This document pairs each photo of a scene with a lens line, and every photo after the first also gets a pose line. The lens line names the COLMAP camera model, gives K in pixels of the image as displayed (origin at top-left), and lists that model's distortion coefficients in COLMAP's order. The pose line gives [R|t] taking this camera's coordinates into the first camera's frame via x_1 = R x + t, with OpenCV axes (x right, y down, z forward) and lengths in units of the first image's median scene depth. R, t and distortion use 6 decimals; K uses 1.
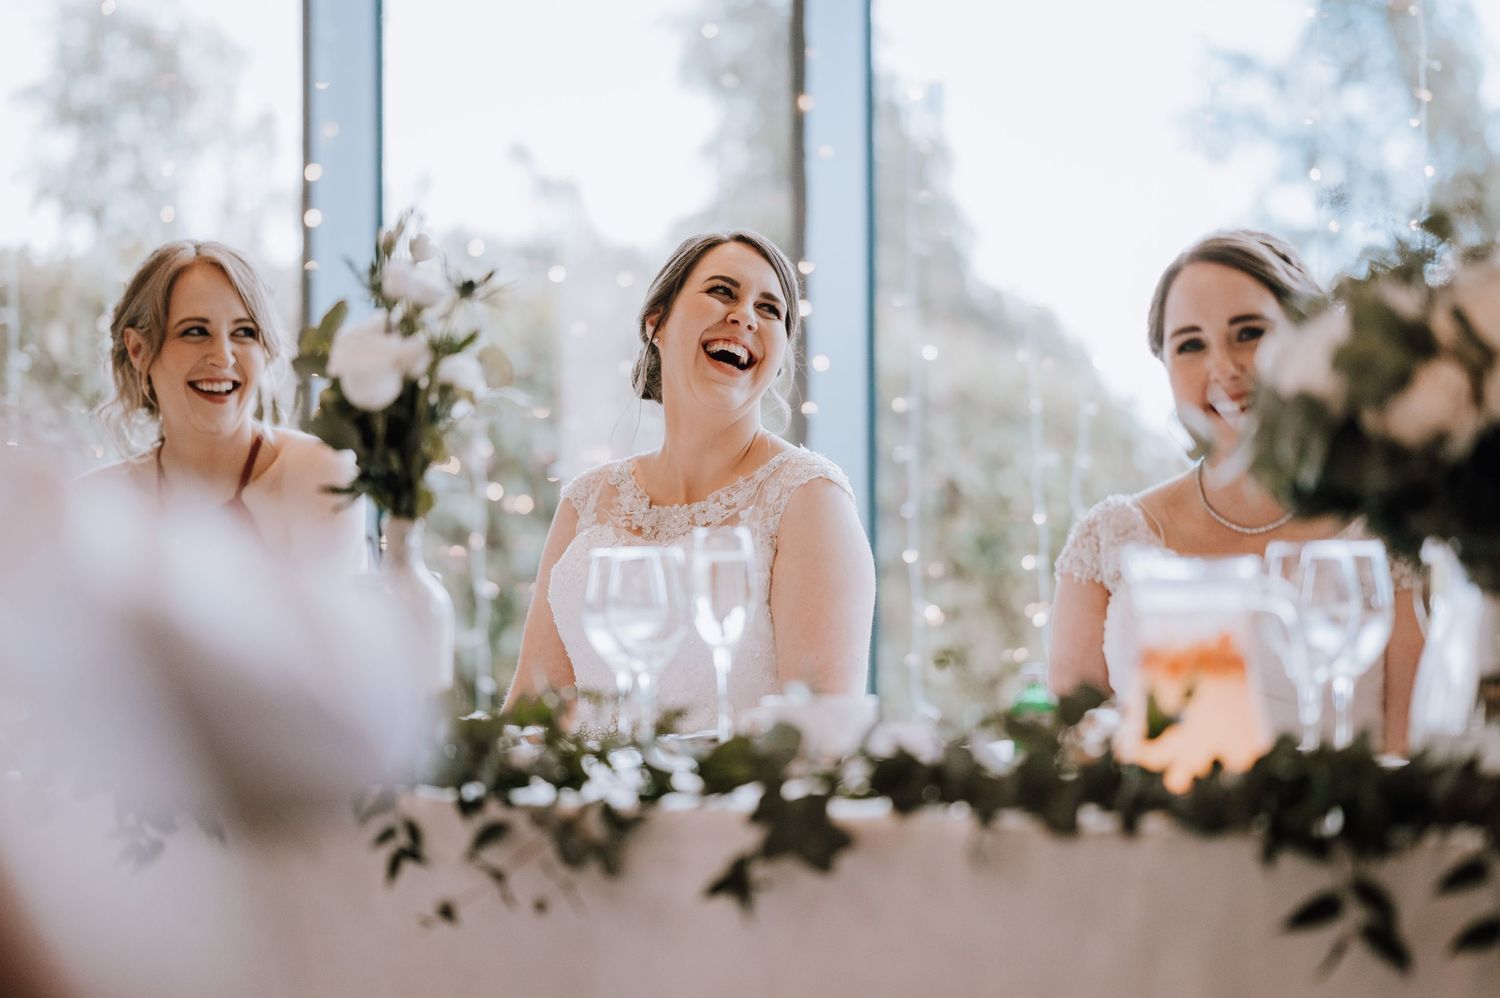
lens RADIAL K [[3279.4, 0, 750.0], [0, 3279.4, 499.0], [0, 0, 1]] dist [0.004166, -0.001163]
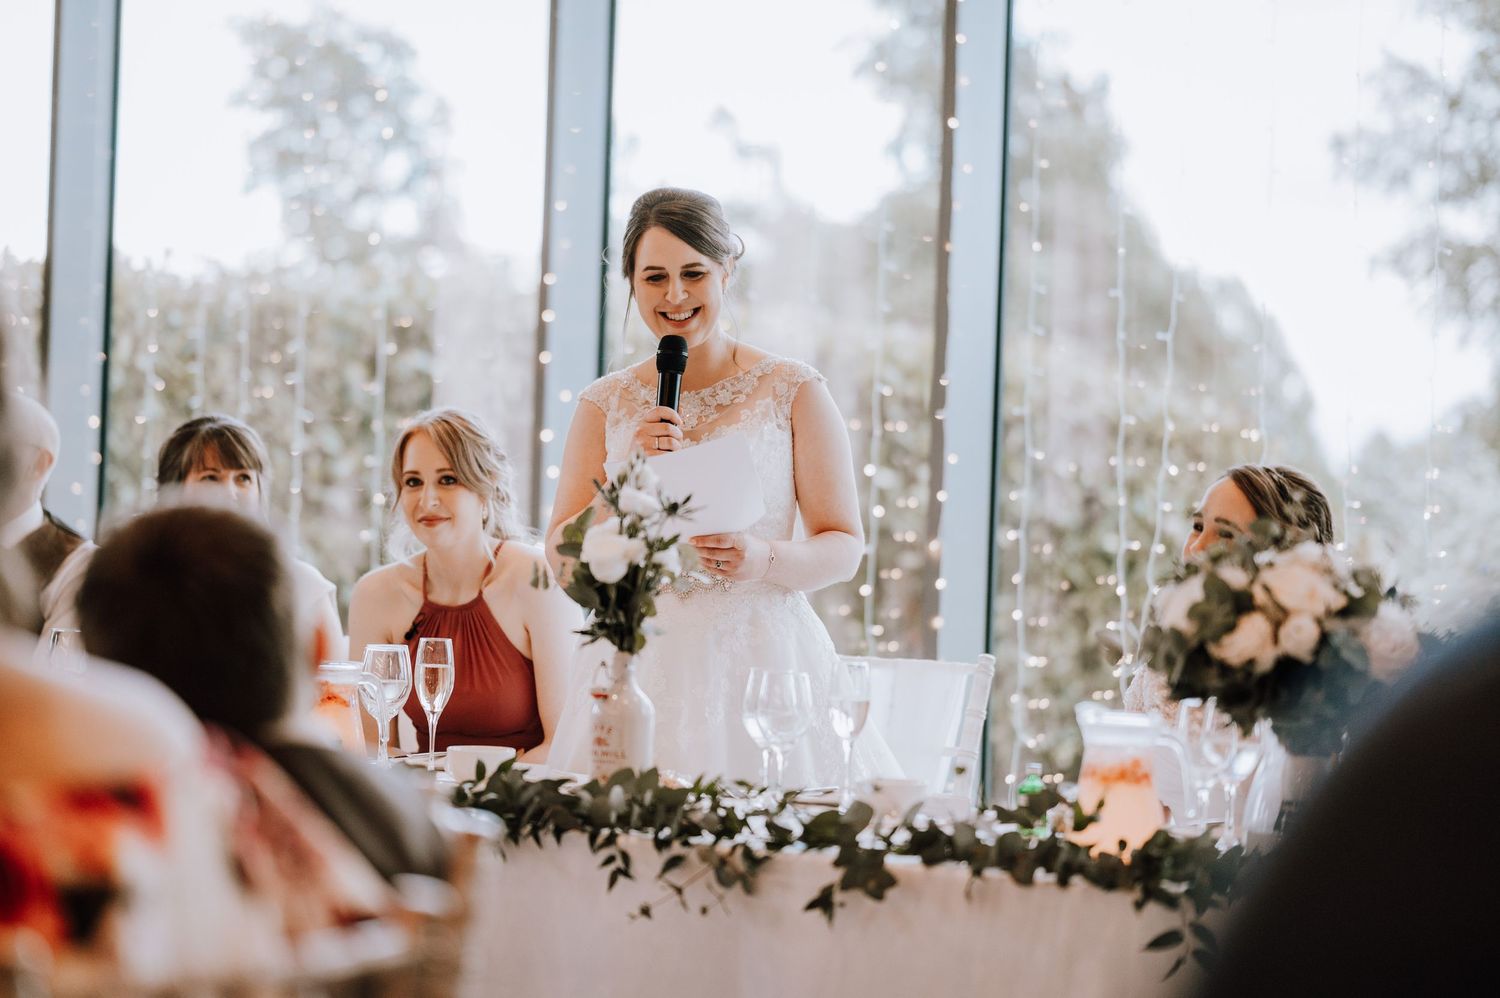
lens RADIAL K [[3731.4, 0, 750.0], [0, 3731.4, 499.0], [0, 0, 1]] dist [-0.647598, 13.318652]
pose [[0.997342, 0.042860, -0.058918, 0.056743], [-0.040785, 0.998520, 0.035986, -0.142048], [0.060373, -0.033487, 0.997614, -0.798172]]
